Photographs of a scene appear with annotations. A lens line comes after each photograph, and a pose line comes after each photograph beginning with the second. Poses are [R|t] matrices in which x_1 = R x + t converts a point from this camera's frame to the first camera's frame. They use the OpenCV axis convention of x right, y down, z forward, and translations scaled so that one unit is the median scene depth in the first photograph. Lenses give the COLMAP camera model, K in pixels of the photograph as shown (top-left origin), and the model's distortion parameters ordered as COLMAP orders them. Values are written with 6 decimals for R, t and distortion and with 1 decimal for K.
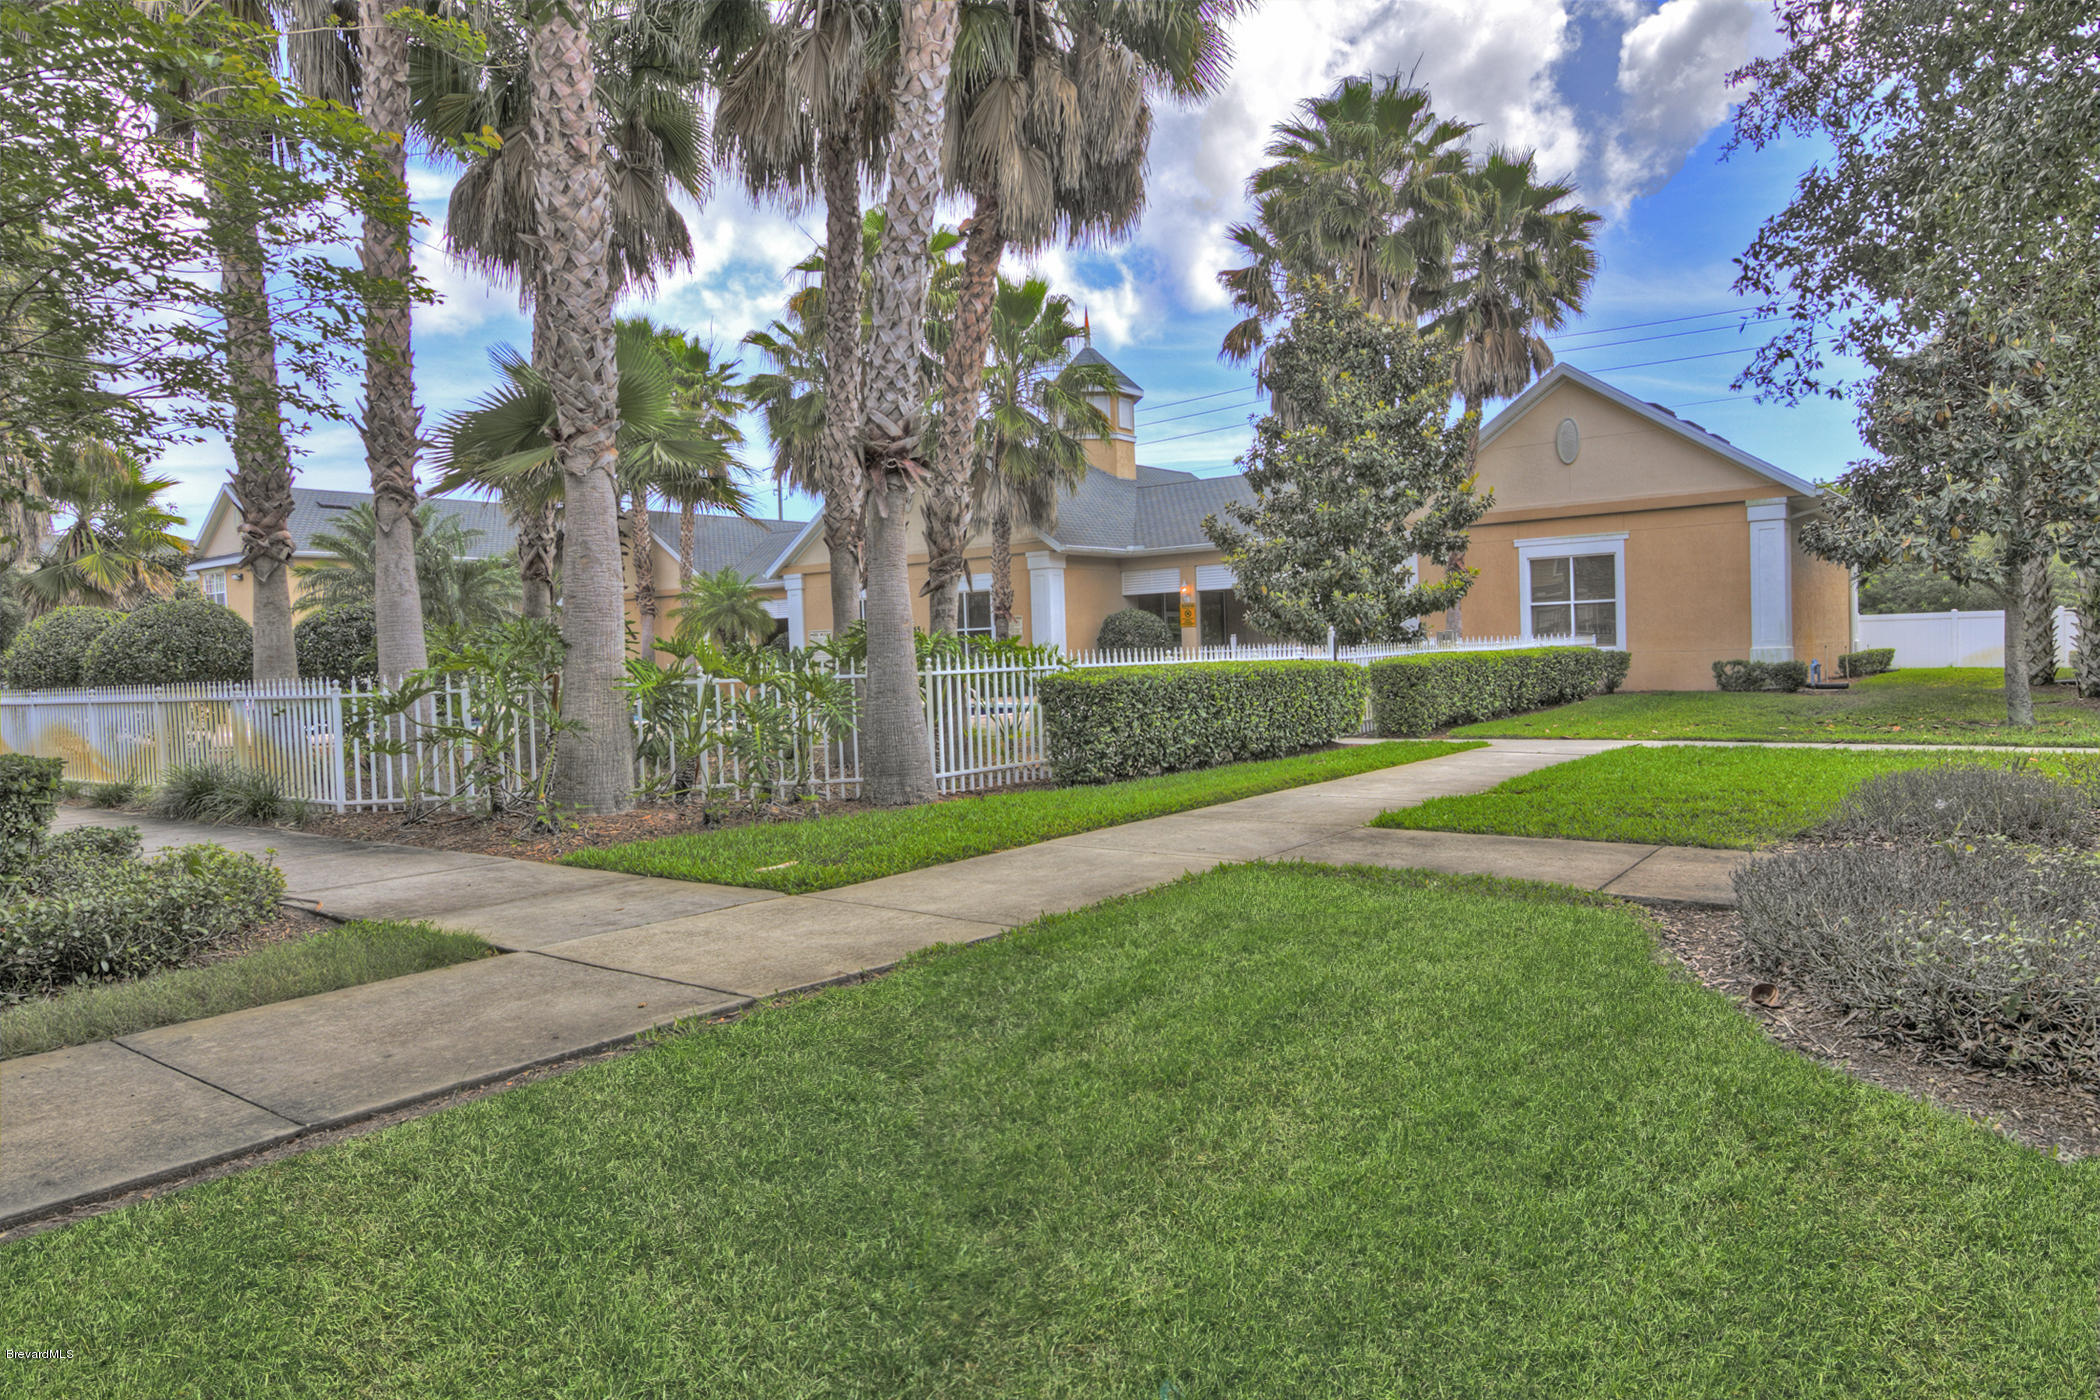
lens RADIAL K [[1365.2, 0, 1050.0], [0, 1365.2, 700.0], [0, 0, 1]] dist [-0.008016, -0.001769]
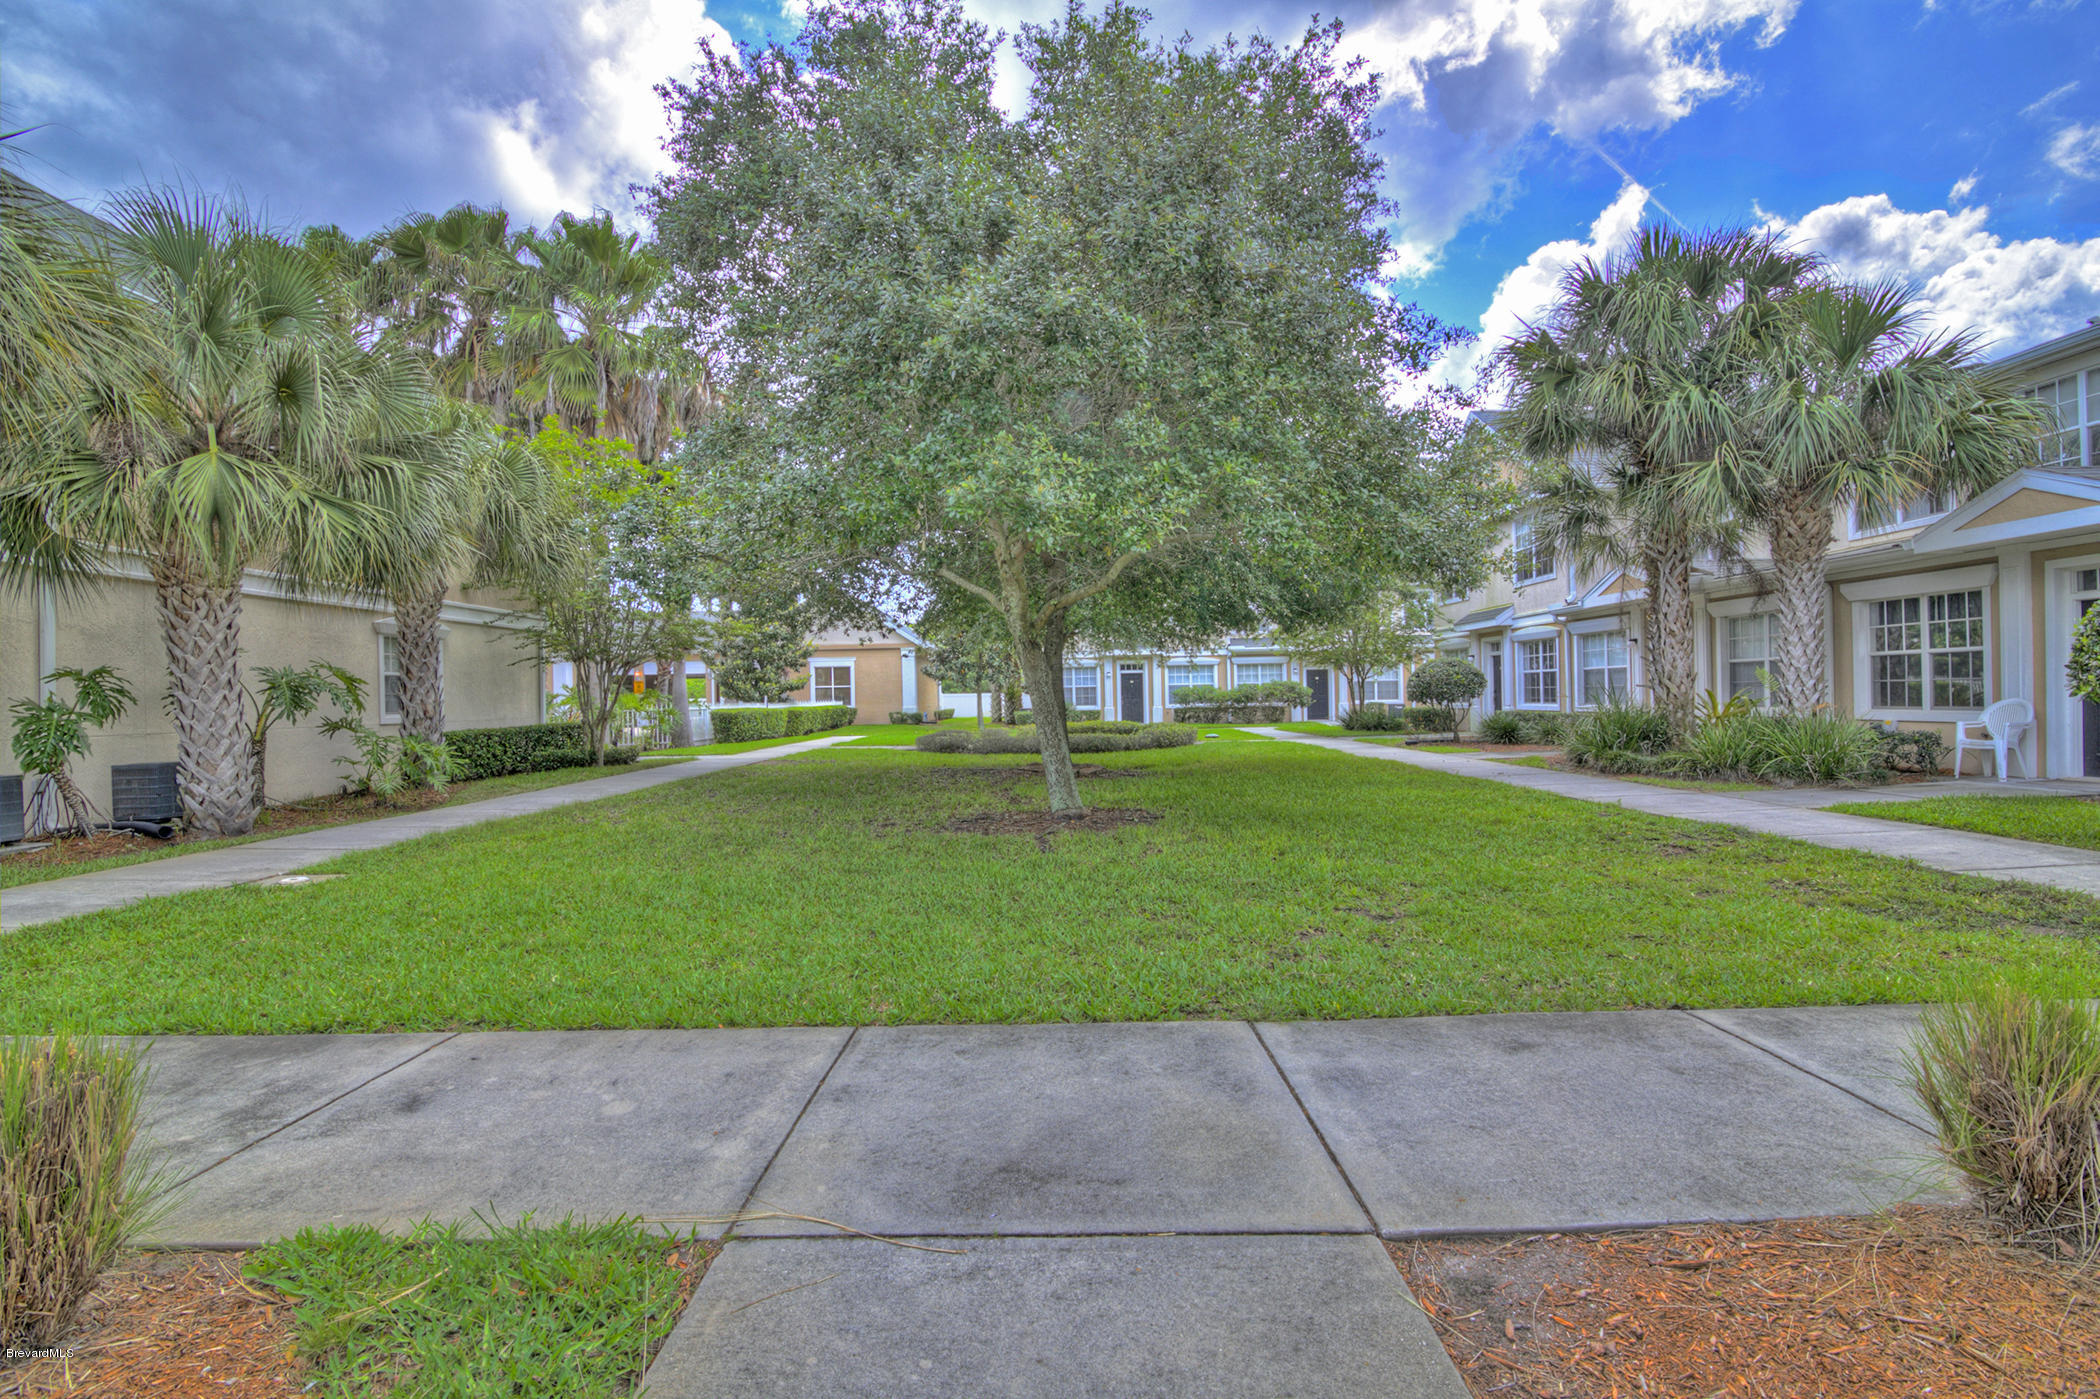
lens RADIAL K [[941.3, 0, 1050.0], [0, 941.3, 699.5], [0, 0, 1]] dist [0.003494, 0.000400]
pose [[0.798948, 0.017091, 0.601157, -0.319547], [0.013177, 0.998859, -0.045910, 0.032162], [-0.601256, 0.044601, 0.797811, -0.562265]]
